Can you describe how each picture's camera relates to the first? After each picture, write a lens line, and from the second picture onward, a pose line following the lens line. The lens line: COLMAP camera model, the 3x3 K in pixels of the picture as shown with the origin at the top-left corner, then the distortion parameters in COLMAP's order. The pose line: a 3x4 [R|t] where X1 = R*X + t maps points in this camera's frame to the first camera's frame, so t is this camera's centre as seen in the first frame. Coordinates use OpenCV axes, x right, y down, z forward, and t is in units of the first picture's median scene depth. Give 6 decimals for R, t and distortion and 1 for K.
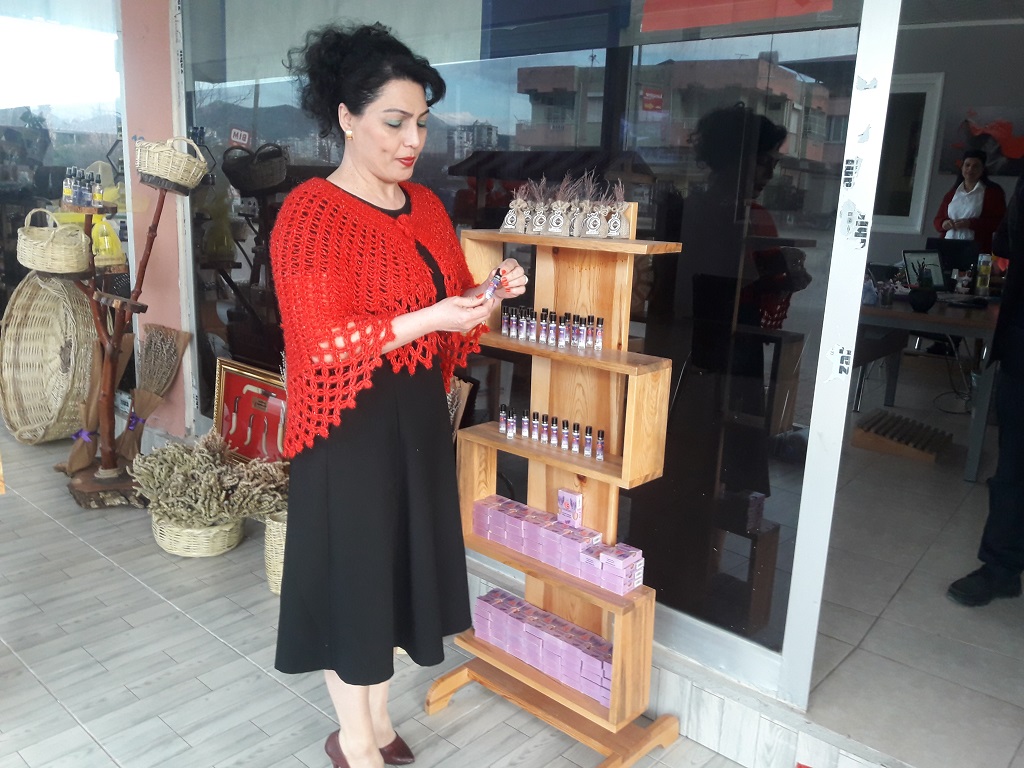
lens RADIAL K [[842.8, 0, 511.6], [0, 842.8, 387.9], [0, 0, 1]] dist [0.129448, -0.282008]
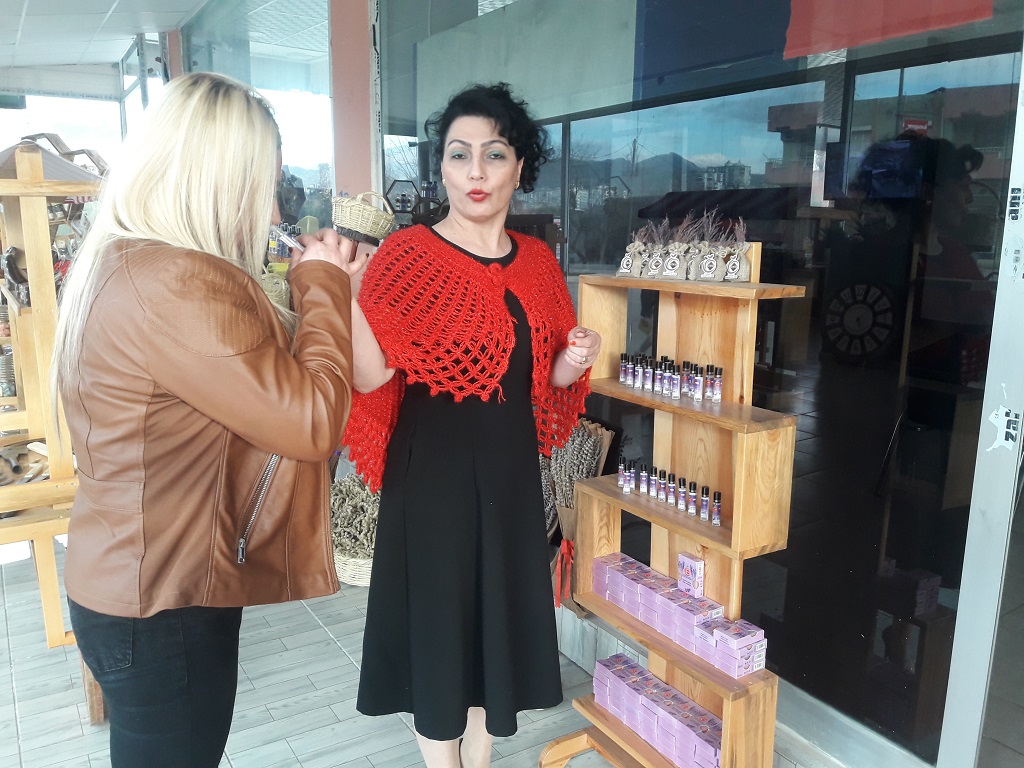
lens RADIAL K [[840.4, 0, 512.0], [0, 840.4, 384.0], [0, 0, 1]] dist [0.061481, -0.133581]
pose [[0.959109, 0.023989, -0.282019, 0.138146], [-0.038429, 0.998212, -0.045783, -0.014217], [0.280417, 0.054748, 0.958316, 0.062310]]
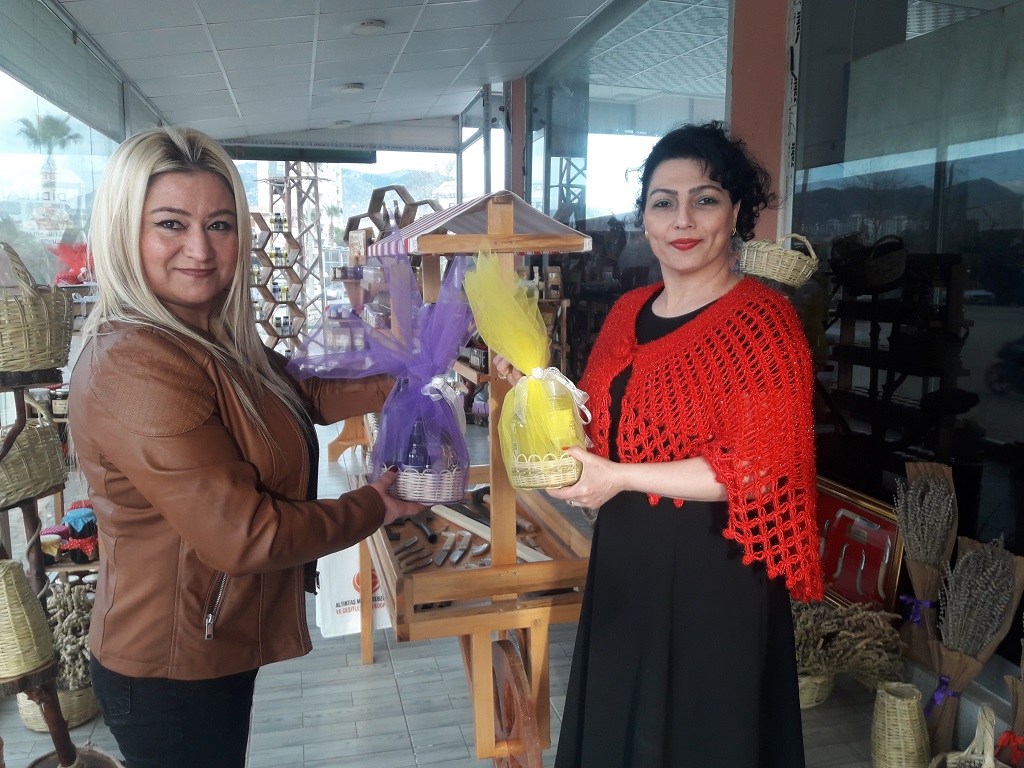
lens RADIAL K [[840.4, 0, 512.0], [0, 840.4, 384.0], [0, 0, 1]] dist [0.061481, -0.133581]
pose [[0.830919, 0.035086, -0.555285, -0.169552], [-0.088865, 0.993567, -0.070196, -0.057811], [0.549250, 0.107673, 0.828692, 0.126554]]
